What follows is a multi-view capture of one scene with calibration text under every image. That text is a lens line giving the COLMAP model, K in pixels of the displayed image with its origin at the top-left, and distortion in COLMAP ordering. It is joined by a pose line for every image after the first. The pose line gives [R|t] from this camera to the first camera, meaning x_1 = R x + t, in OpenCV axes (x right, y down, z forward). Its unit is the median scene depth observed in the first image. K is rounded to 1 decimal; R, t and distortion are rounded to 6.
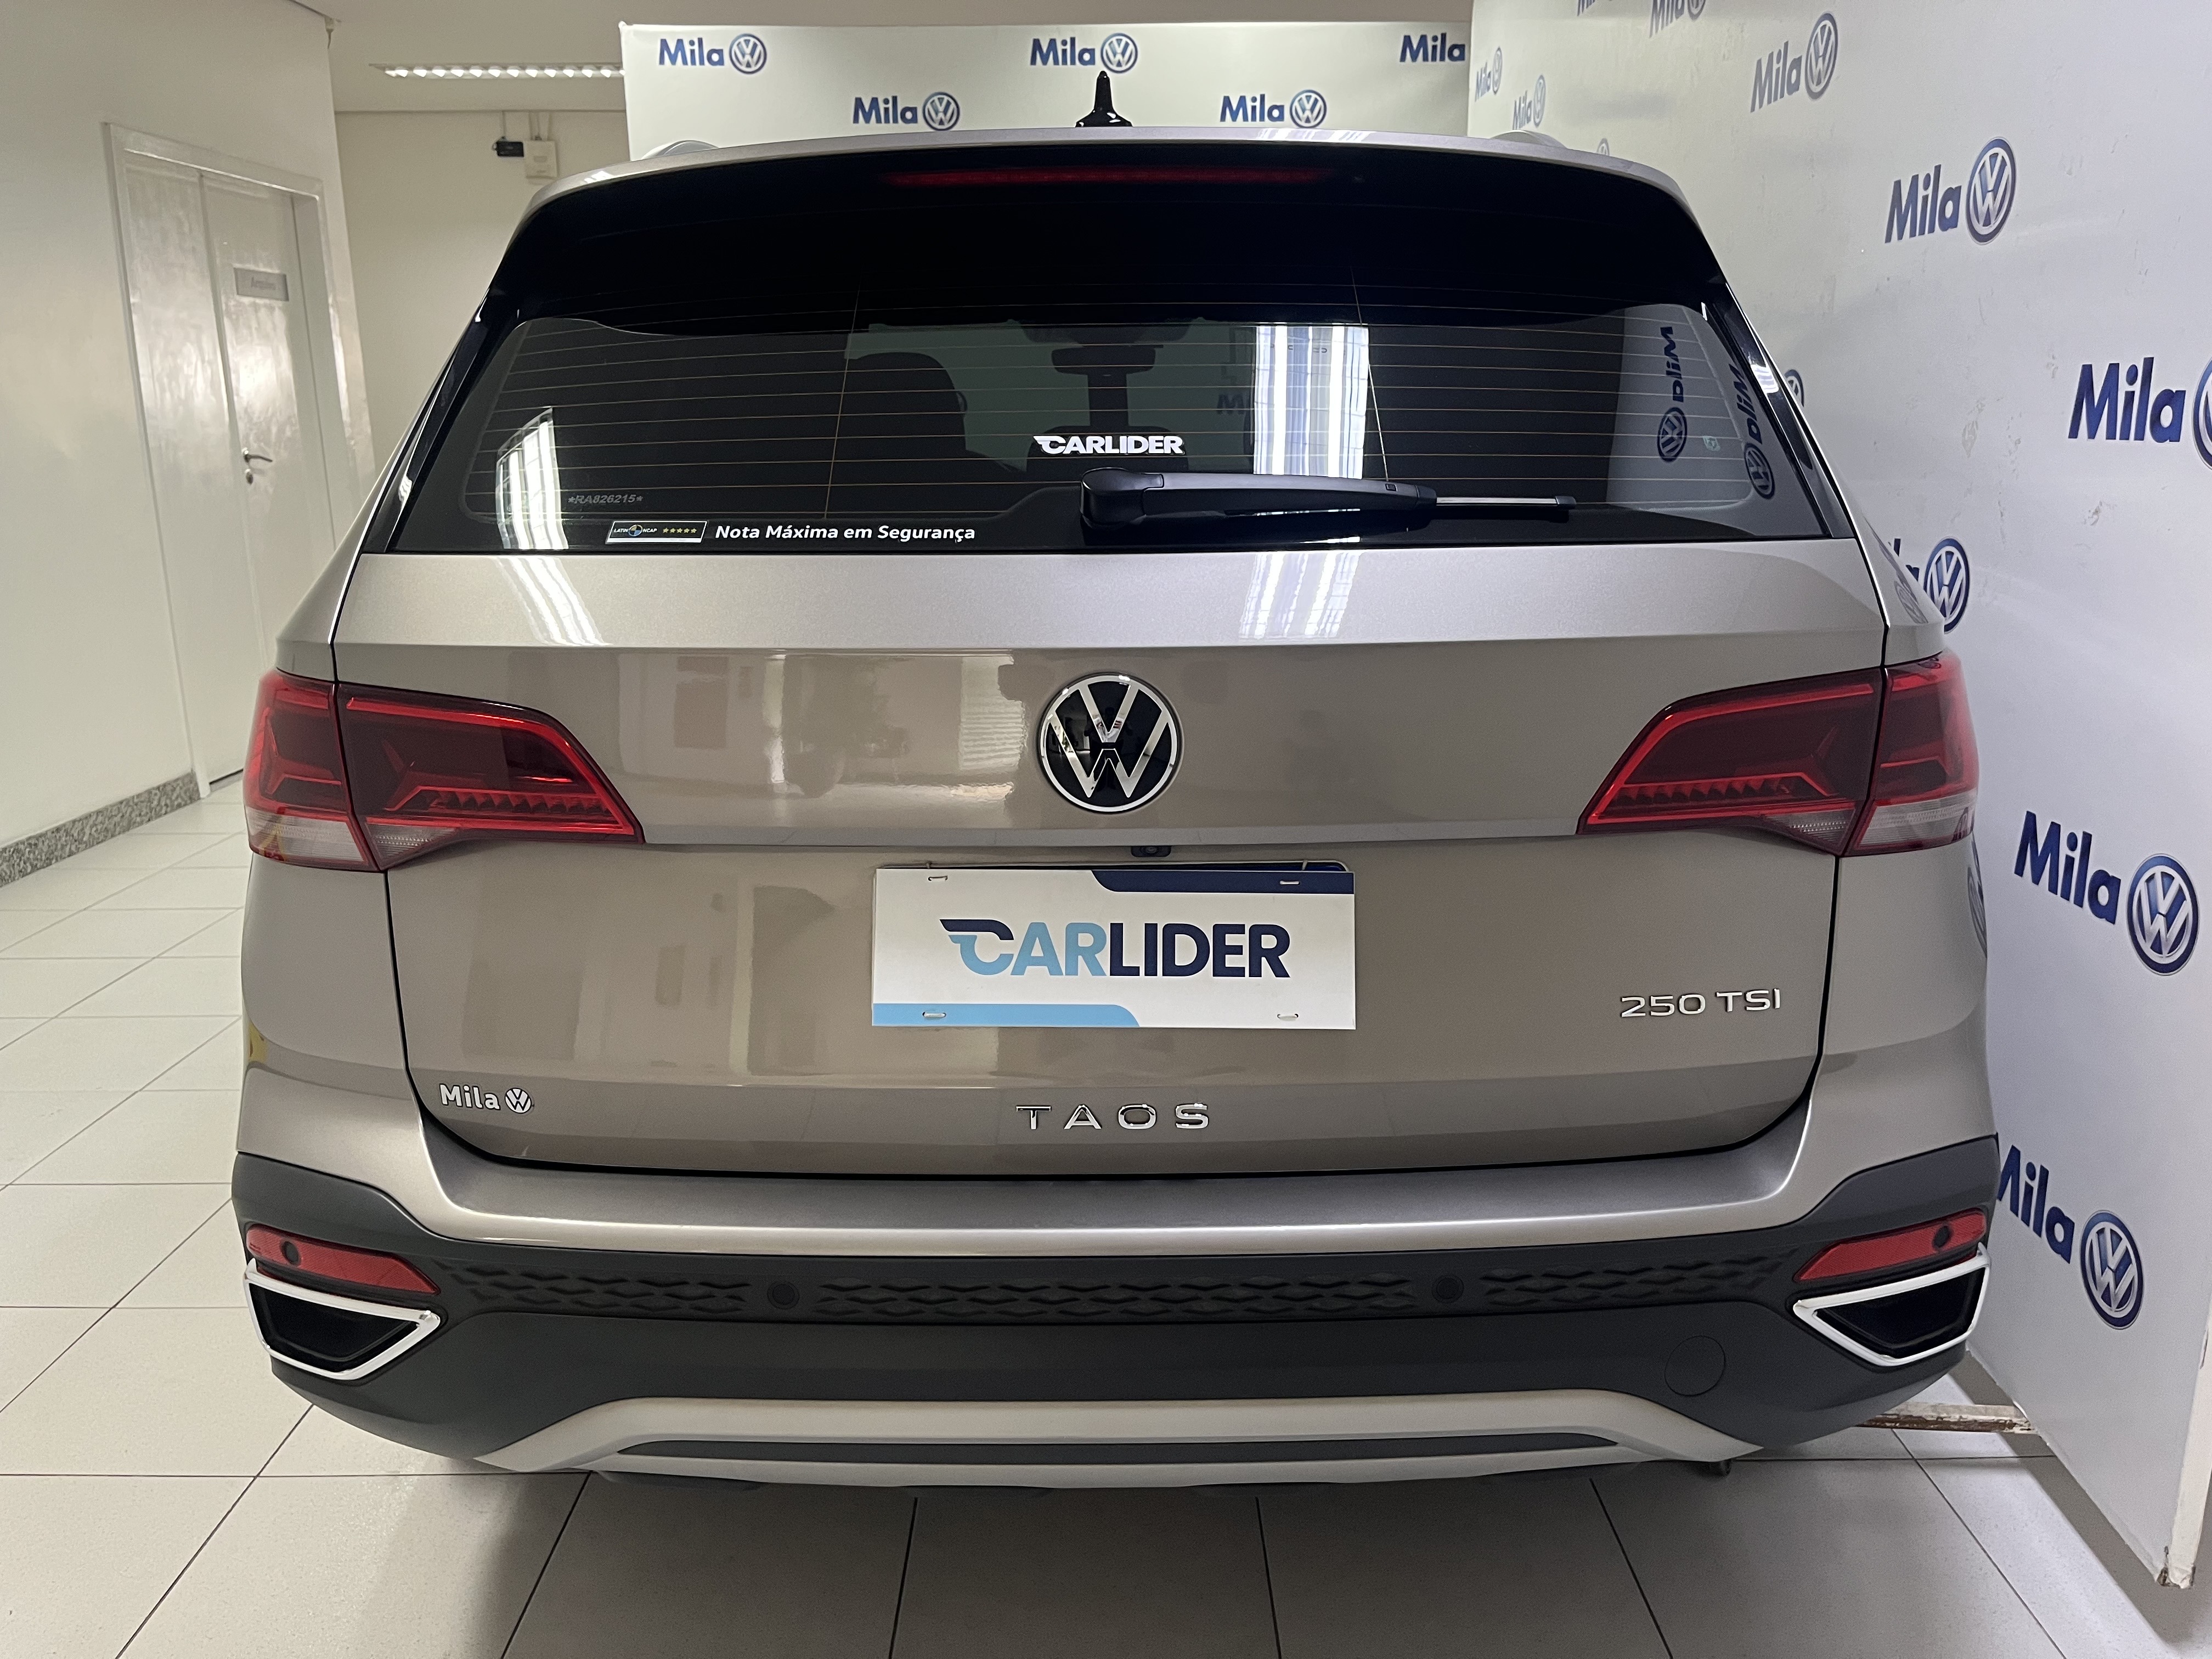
lens RADIAL K [[1695.0, 0, 1104.1], [0, 1695.0, 816.3], [0, 0, 1]] dist [0.037153, -0.043005]
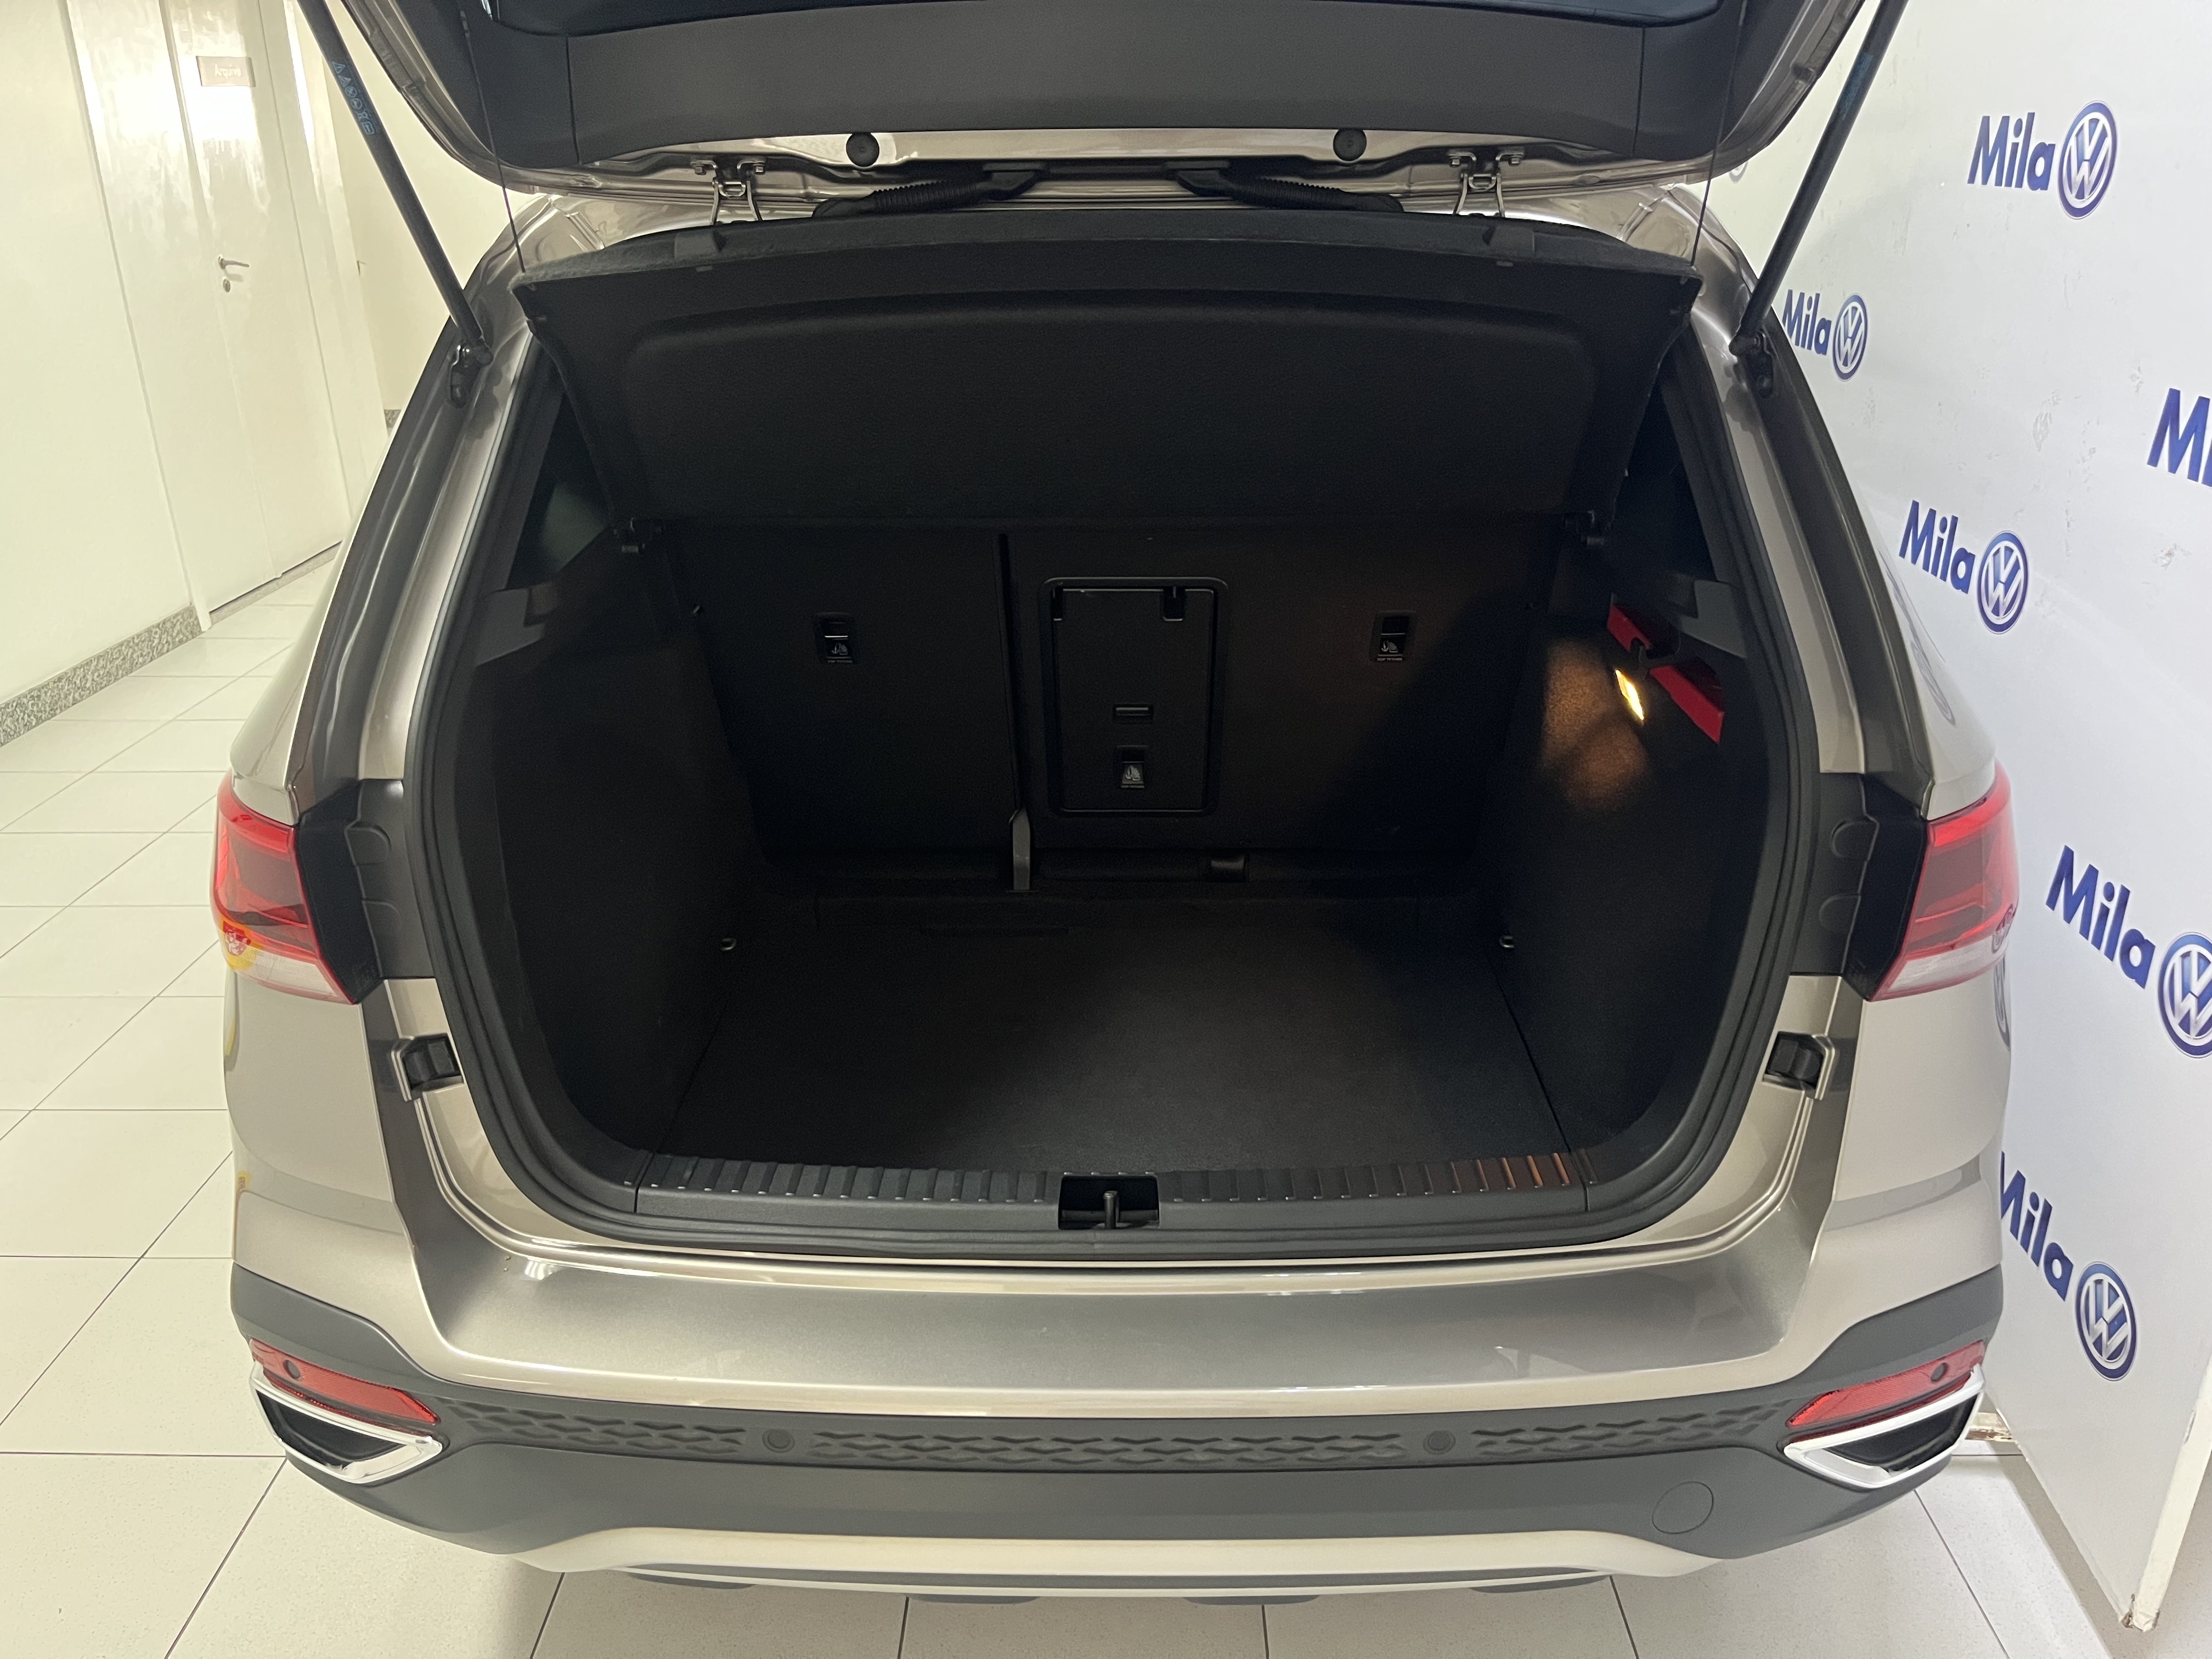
lens RADIAL K [[1695.0, 0, 1106.1], [0, 1695.0, 839.7], [0, 0, 1]] dist [0.037153, -0.043005]
pose [[0.999933, 0.005802, -0.010006, 0.010035], [-0.004138, 0.987273, 0.158979, -0.173021], [0.010801, -0.158927, 0.987231, 0.046987]]
